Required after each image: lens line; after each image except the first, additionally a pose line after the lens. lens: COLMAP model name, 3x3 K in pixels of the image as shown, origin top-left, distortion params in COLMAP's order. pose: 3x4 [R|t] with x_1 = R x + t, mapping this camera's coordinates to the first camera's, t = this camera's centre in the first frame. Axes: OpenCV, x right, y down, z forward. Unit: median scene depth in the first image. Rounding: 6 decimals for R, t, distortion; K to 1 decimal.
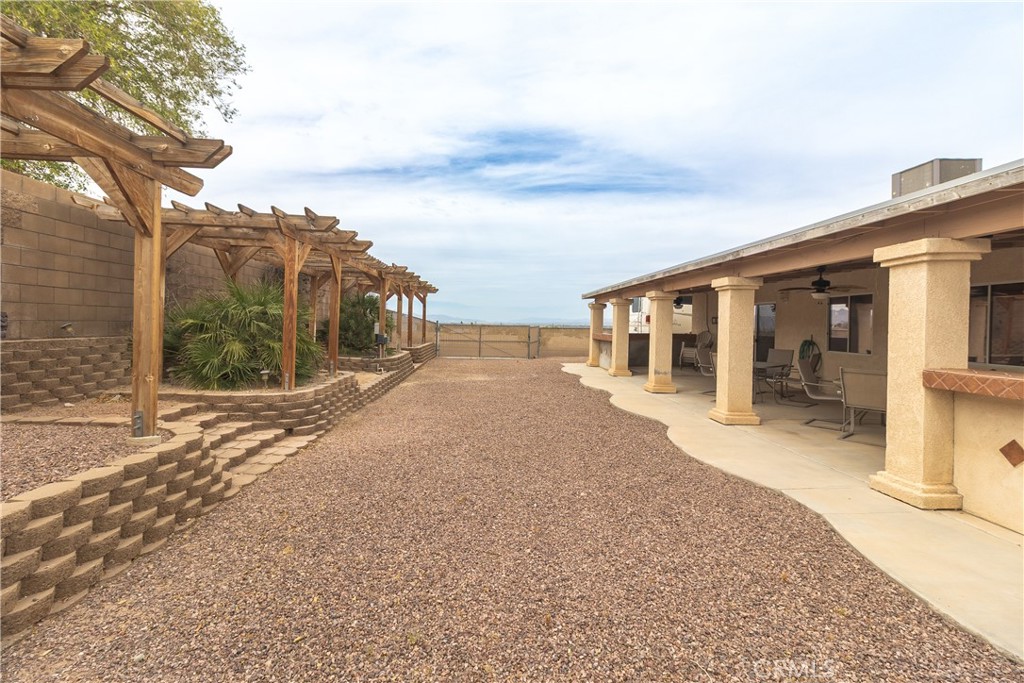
lens RADIAL K [[470.3, 0, 496.2], [0, 470.3, 324.2], [0, 0, 1]] dist [-0.001863, -0.000675]
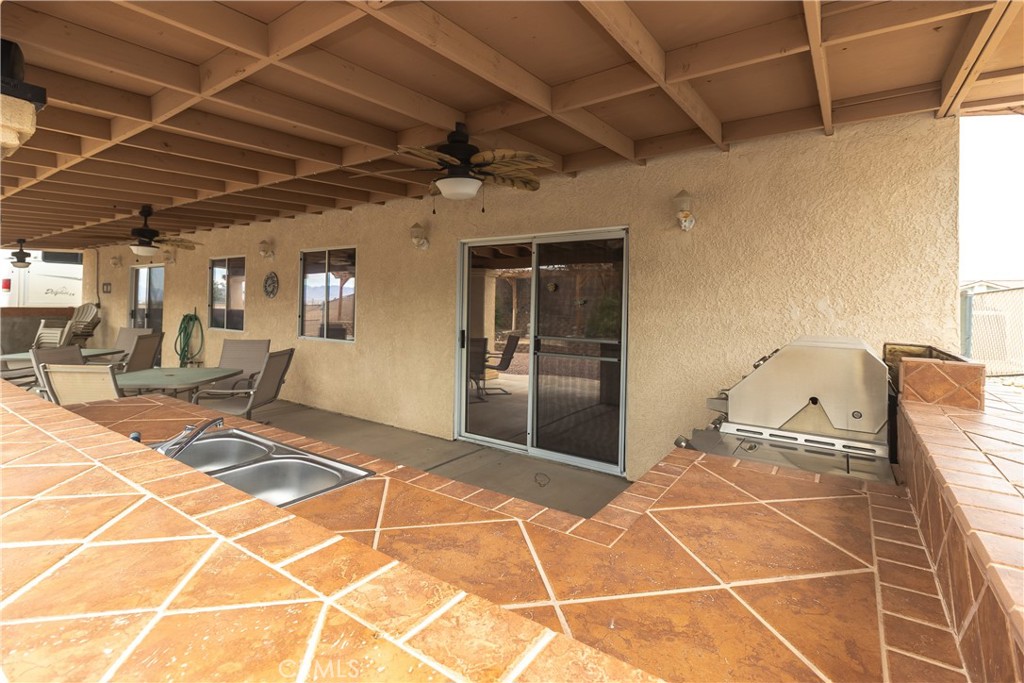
lens RADIAL K [[470.3, 0, 508.7], [0, 470.3, 294.0], [0, 0, 1]] dist [-0.001863, -0.000675]
pose [[0.600159, 0.012045, 0.799790, 0.611342], [-0.009056, 0.999925, -0.008264, 0.005450], [-0.799830, -0.002283, 0.600223, 0.211391]]
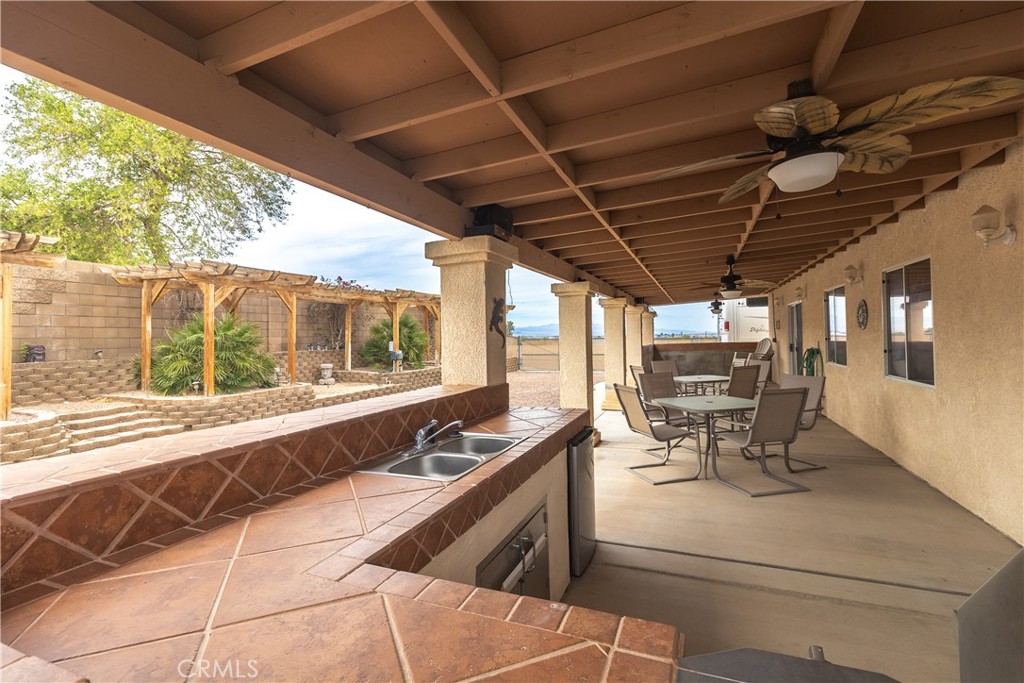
lens RADIAL K [[470.3, 0, 522.2], [0, 470.3, 339.1], [0, 0, 1]] dist [-0.001863, -0.000675]
pose [[0.911889, -0.030412, -0.409308, 0.918344], [0.033179, 0.999449, -0.000343, 0.006769], [0.409093, -0.013267, 0.912396, 0.154447]]
